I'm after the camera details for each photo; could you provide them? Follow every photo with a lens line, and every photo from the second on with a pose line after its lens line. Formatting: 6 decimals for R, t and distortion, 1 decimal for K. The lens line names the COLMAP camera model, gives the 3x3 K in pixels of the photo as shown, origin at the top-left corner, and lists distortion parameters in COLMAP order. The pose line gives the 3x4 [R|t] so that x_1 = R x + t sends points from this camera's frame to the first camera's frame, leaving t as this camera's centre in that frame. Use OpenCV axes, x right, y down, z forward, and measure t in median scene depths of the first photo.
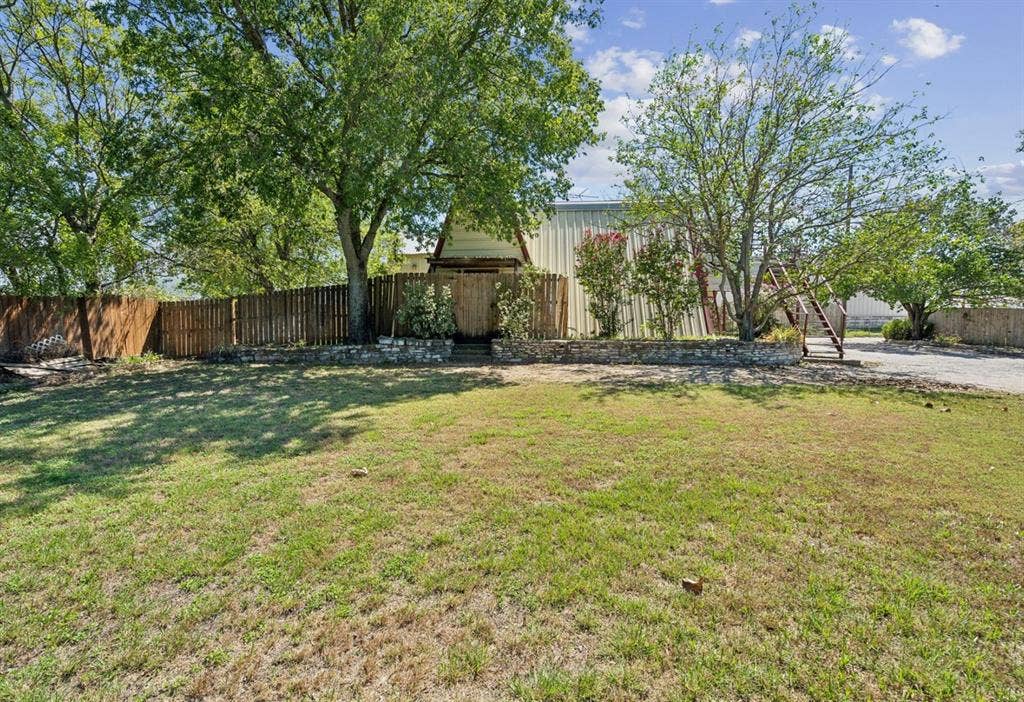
lens RADIAL K [[595.2, 0, 512.0], [0, 595.2, 351.0], [0, 0, 1]] dist [0.000652, 0.000223]
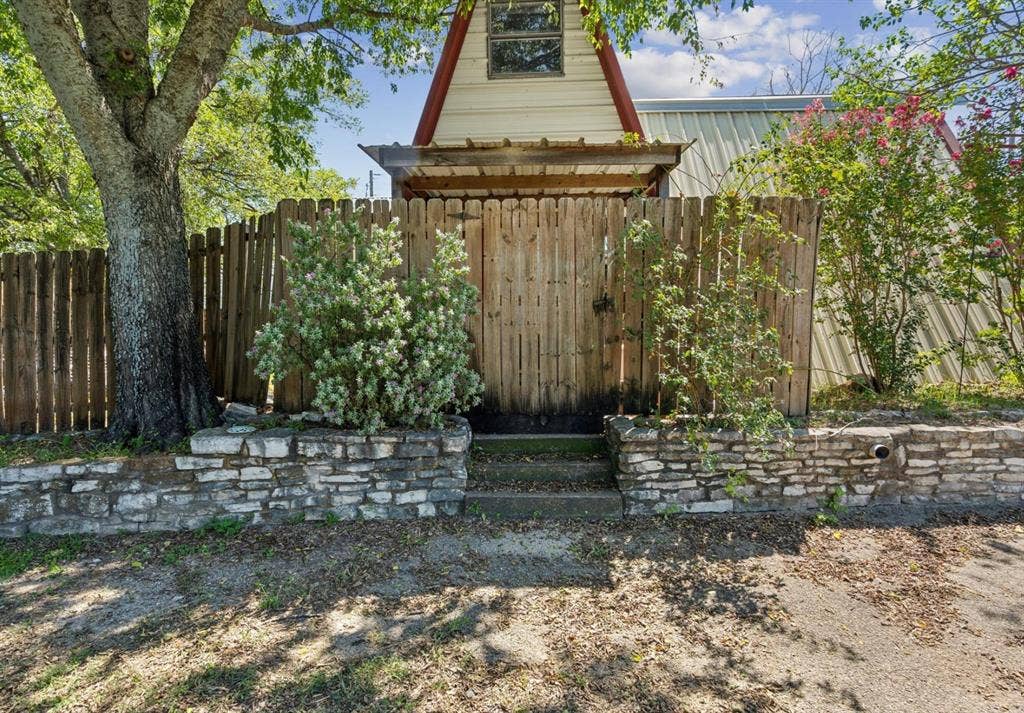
lens RADIAL K [[499.2, 0, 512.4], [0, 499.2, 351.9], [0, 0, 1]] dist [-0.000243, 0.000422]
pose [[0.996808, -0.011973, 0.078939, -0.097505], [0.011727, 0.999925, 0.003587, -0.055023], [-0.078976, -0.002650, 0.996873, 0.758695]]
